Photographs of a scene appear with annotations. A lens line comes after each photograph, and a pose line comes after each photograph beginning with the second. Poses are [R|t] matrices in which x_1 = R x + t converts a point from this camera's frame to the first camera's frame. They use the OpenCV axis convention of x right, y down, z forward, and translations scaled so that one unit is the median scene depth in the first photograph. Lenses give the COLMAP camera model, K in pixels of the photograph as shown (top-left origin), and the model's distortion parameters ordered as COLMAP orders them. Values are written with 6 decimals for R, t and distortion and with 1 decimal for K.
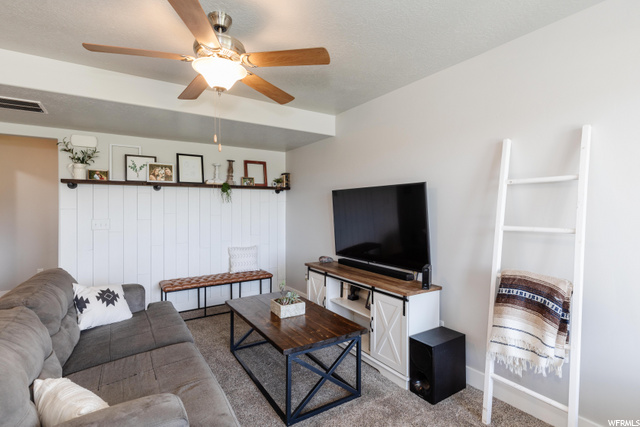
lens RADIAL K [[306.6, 0, 319.7], [0, 306.6, 205.9], [0, 0, 1]] dist [-0.002016, -0.000899]
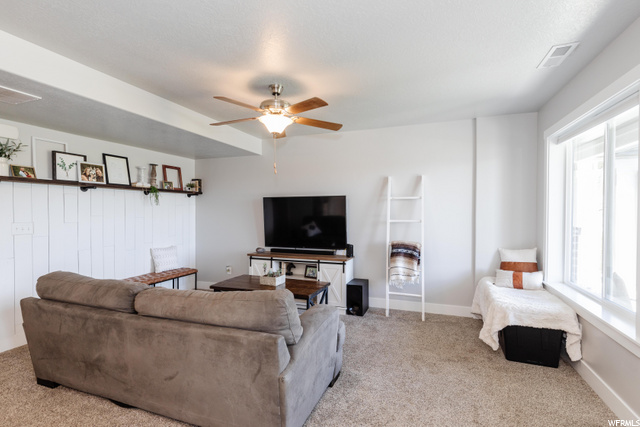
lens RADIAL K [[295.5, 0, 320.0], [0, 295.5, 213.5], [0, 0, 1]] dist [0.000362, 0.000208]
pose [[0.808538, -0.001621, 0.588441, -0.506184], [-0.007299, 0.999892, 0.012784, 0.000592], [-0.588398, -0.014632, 0.808439, -0.166422]]
